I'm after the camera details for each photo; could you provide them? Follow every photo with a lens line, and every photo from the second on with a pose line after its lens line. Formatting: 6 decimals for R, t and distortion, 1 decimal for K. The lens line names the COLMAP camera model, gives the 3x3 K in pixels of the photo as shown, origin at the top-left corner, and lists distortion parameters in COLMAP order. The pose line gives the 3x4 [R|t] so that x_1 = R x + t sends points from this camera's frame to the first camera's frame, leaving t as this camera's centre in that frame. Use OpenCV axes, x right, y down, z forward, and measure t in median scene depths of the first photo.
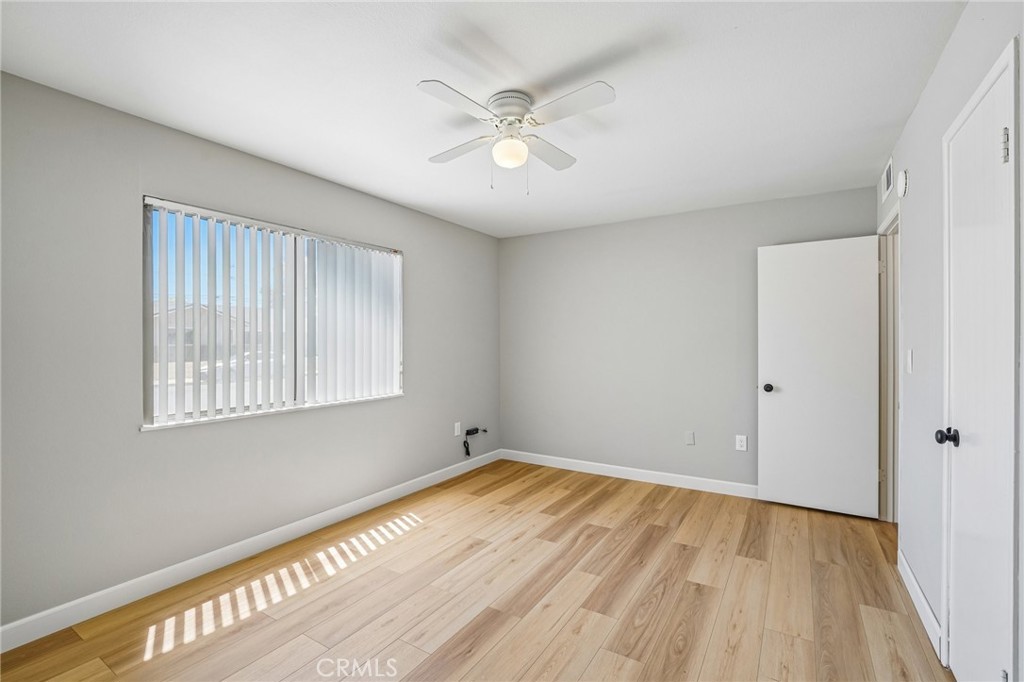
lens RADIAL K [[441.8, 0, 515.8], [0, 441.8, 348.1], [0, 0, 1]] dist [-0.014723, 0.002465]
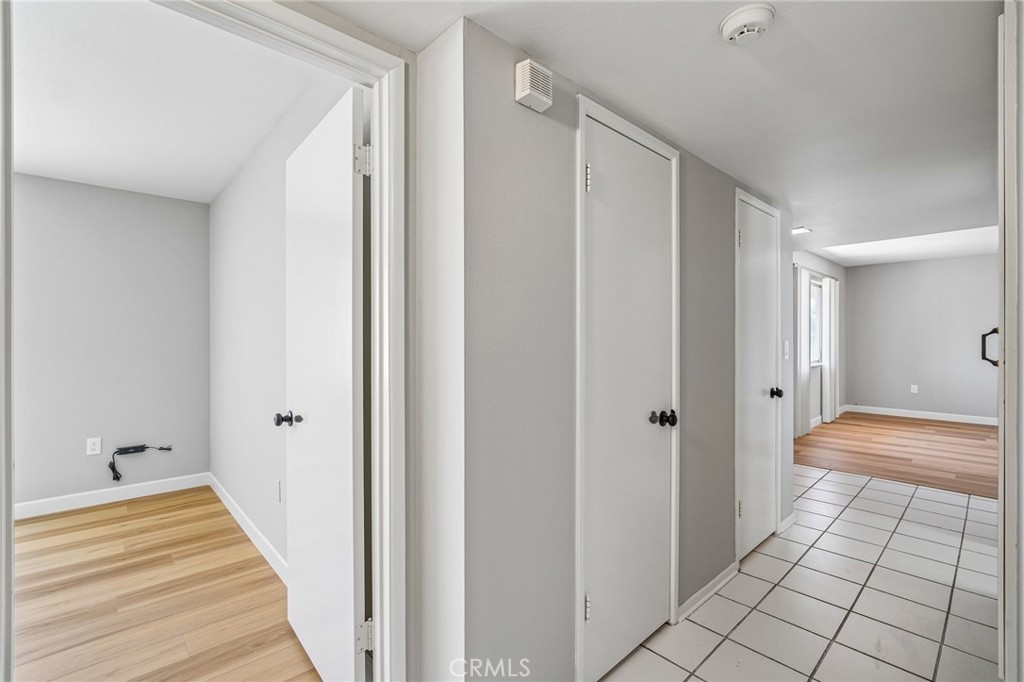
lens RADIAL K [[441.8, 0, 509.9], [0, 441.8, 338.0], [0, 0, 1]] dist [-0.014723, 0.002465]
pose [[0.962952, -0.003229, -0.269654, 1.107342], [0.002427, 0.999992, -0.003307, -0.009566], [0.269663, 0.002530, 0.962951, 0.620166]]
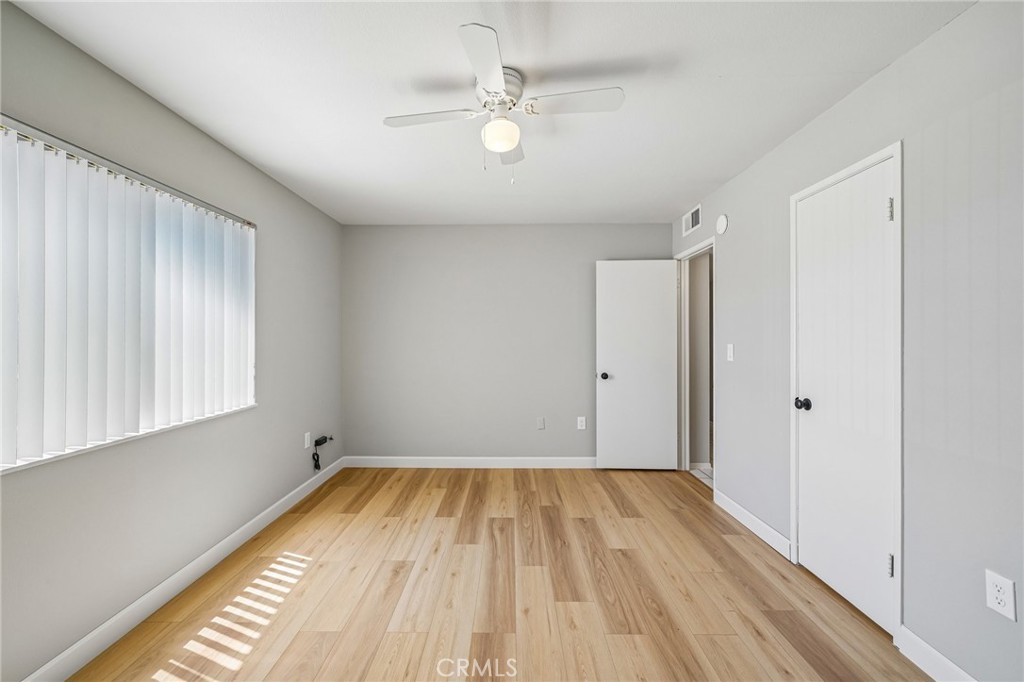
lens RADIAL K [[416.4, 0, 494.4], [0, 416.4, 342.0], [0, 0, 1]] dist [0.001137, 0.000187]
pose [[0.866699, -0.003655, 0.498818, -0.305152], [0.006896, 0.999965, -0.004655, -0.001442], [-0.498784, 0.007474, 0.866694, 0.161304]]
